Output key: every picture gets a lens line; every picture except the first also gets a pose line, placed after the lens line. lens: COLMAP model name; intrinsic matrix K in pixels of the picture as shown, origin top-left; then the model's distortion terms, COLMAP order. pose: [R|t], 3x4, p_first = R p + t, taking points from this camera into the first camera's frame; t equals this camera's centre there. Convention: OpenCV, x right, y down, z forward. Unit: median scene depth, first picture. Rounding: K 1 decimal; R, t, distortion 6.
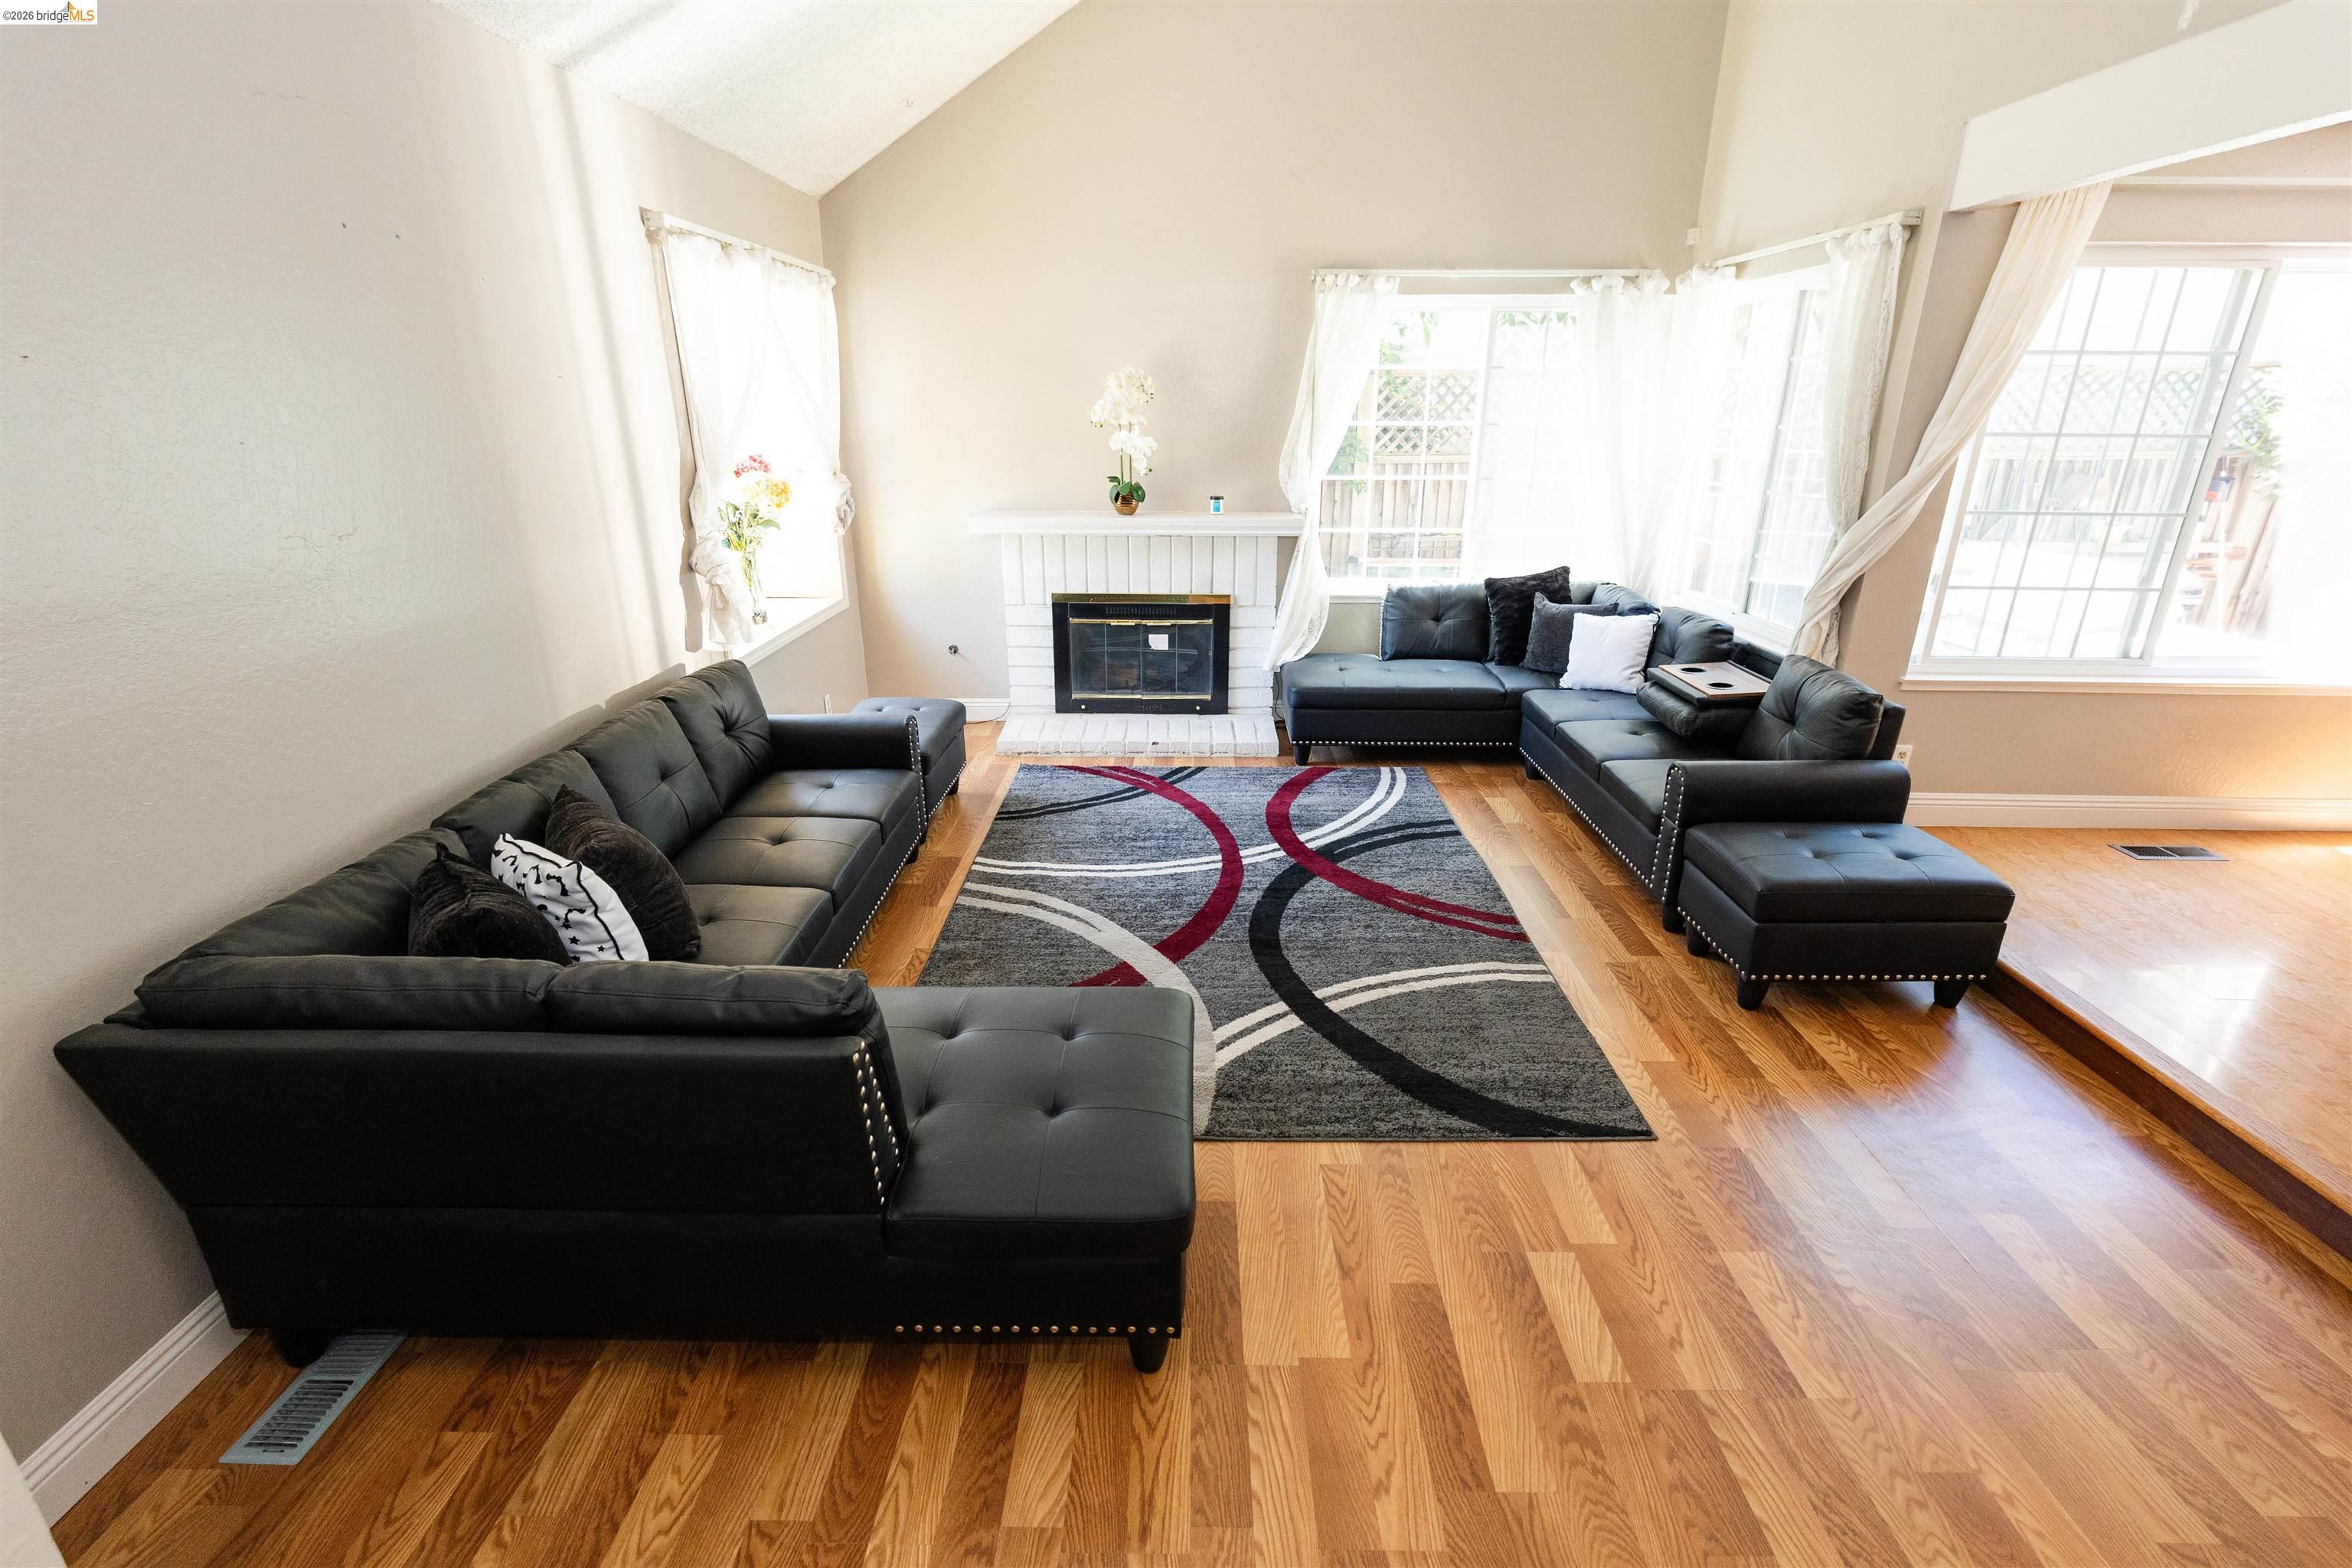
lens RADIAL K [[1070.4, 0, 1176.0], [0, 1070.4, 784.0], [0, 0, 1]] dist [-0.000104, -0.000031]
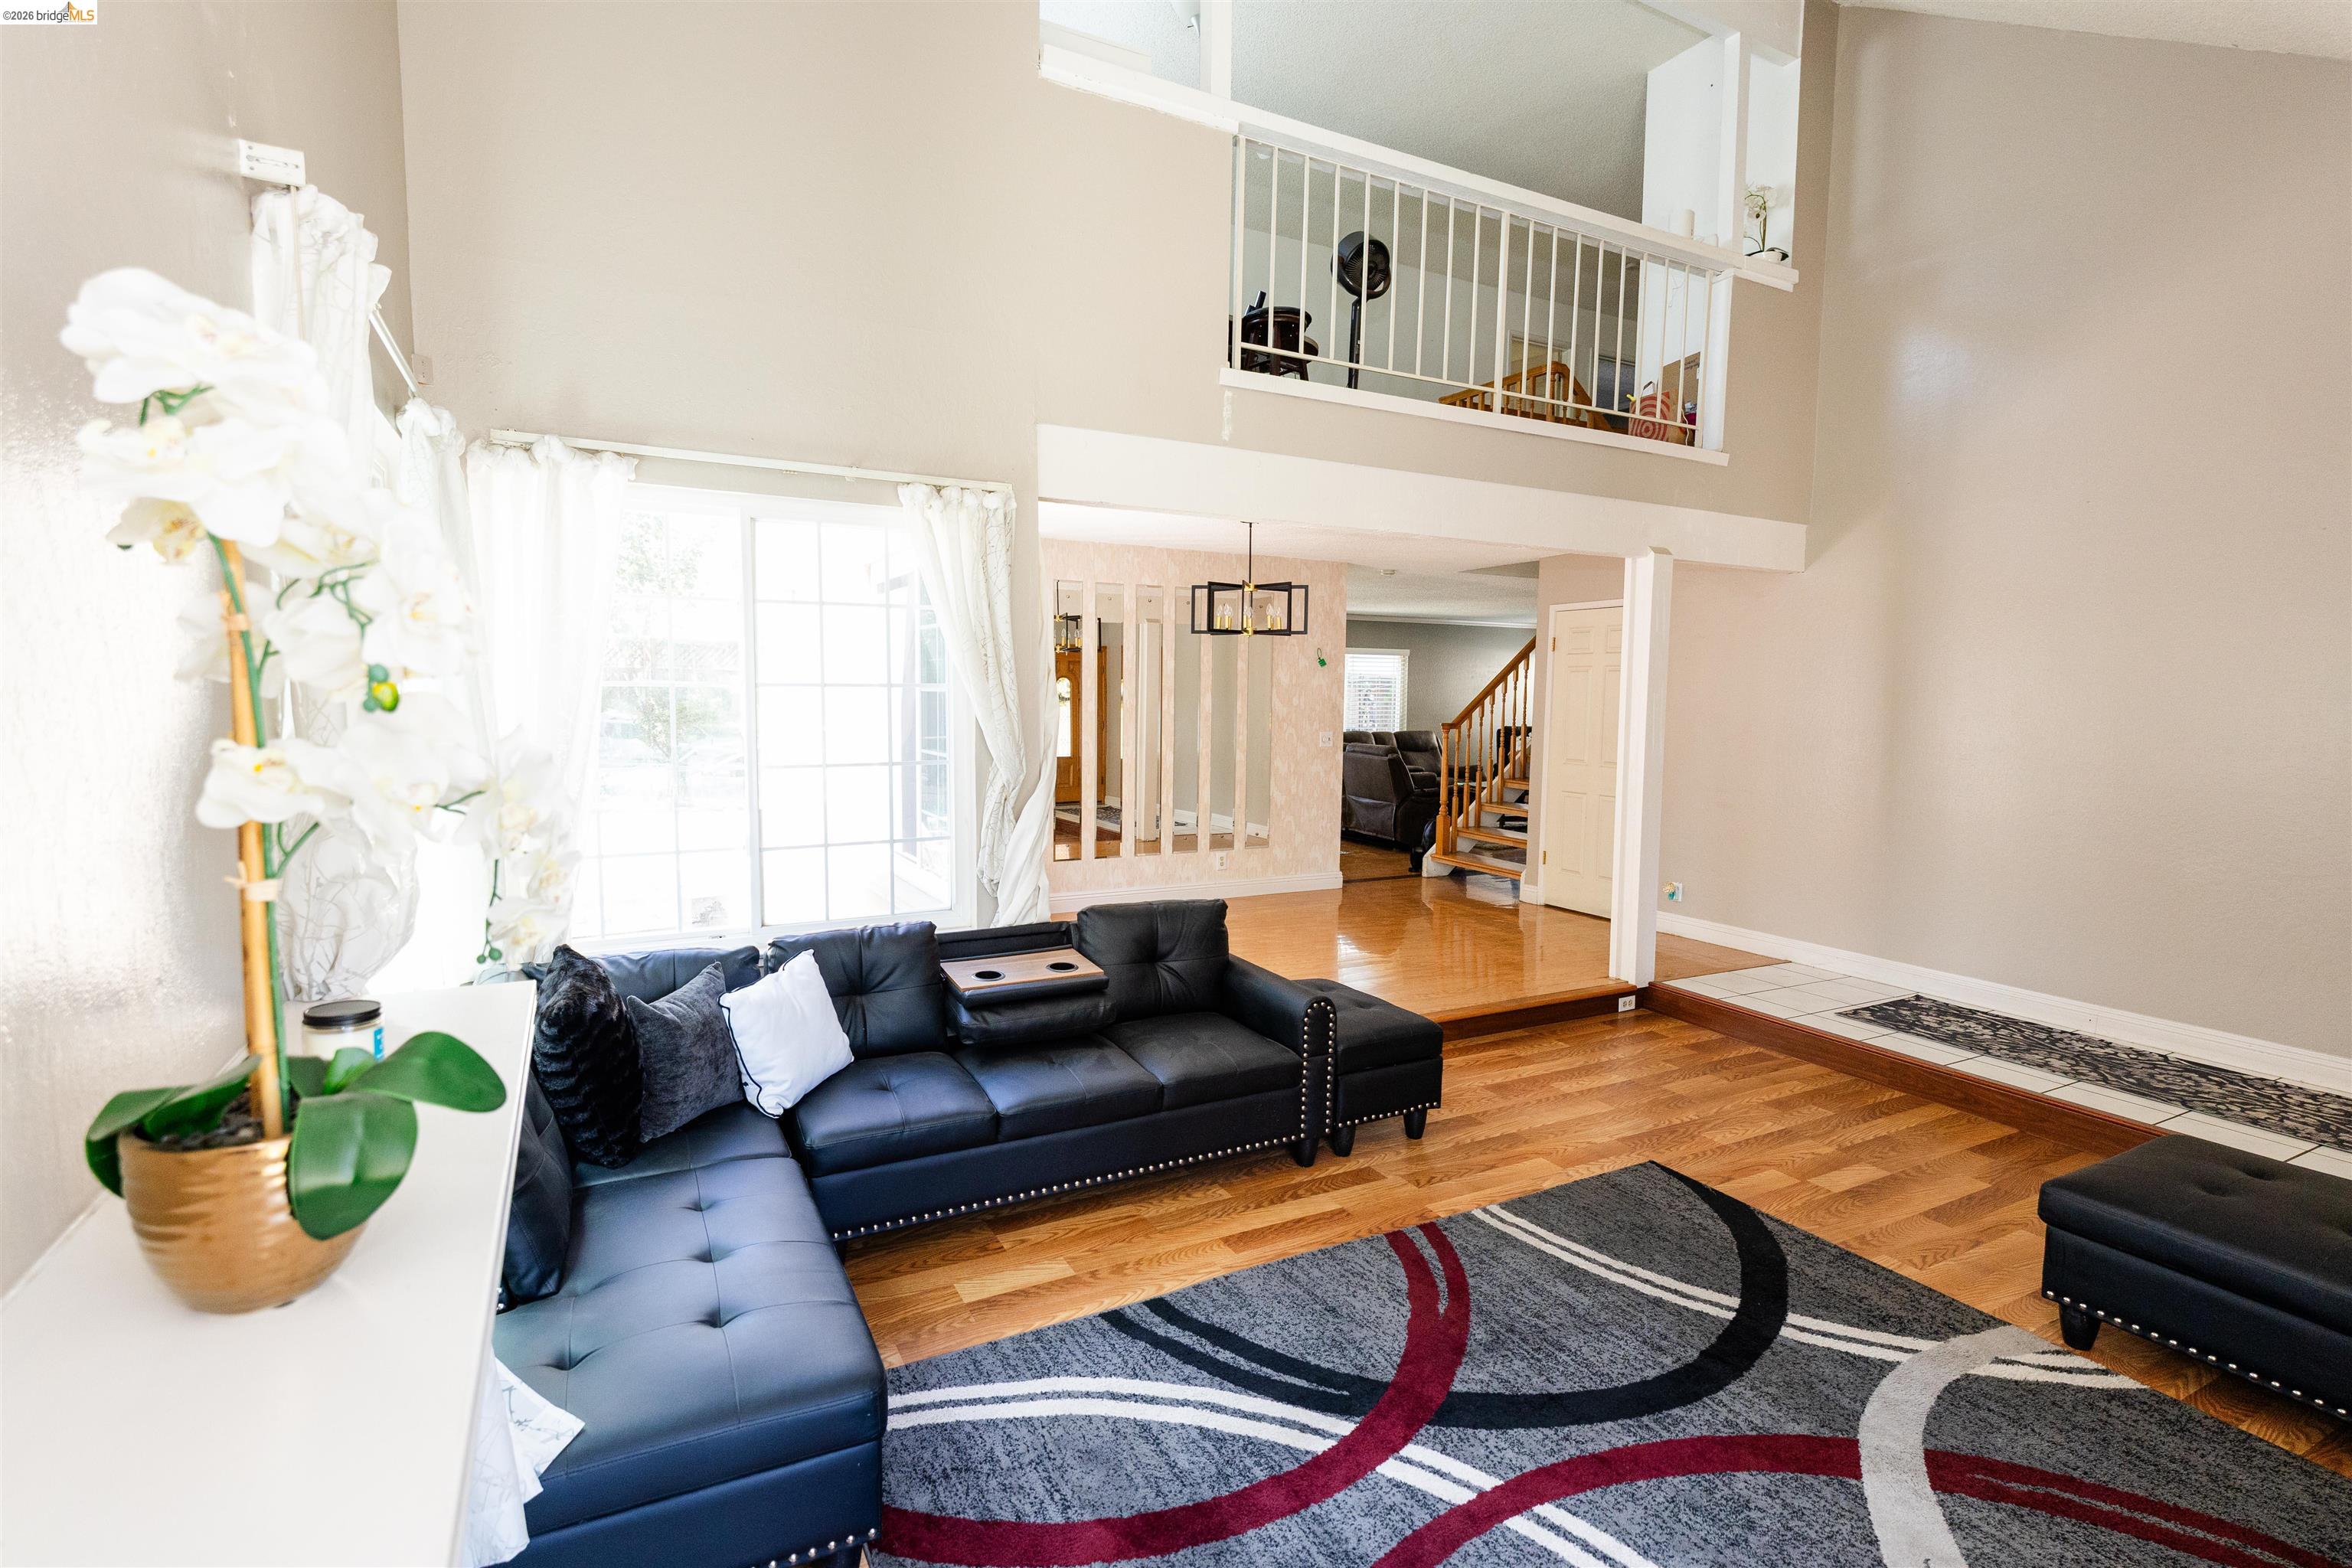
lens RADIAL K [[1073.5, 0, 1176.0], [0, 1073.5, 784.0], [0, 0, 1]] dist [-0.037909, -0.000067]
pose [[-0.454713, -0.082959, 0.886766, -0.318464], [0.298279, 0.923971, 0.239391, -0.449174], [-0.839205, 0.373358, -0.395397, 1.331707]]
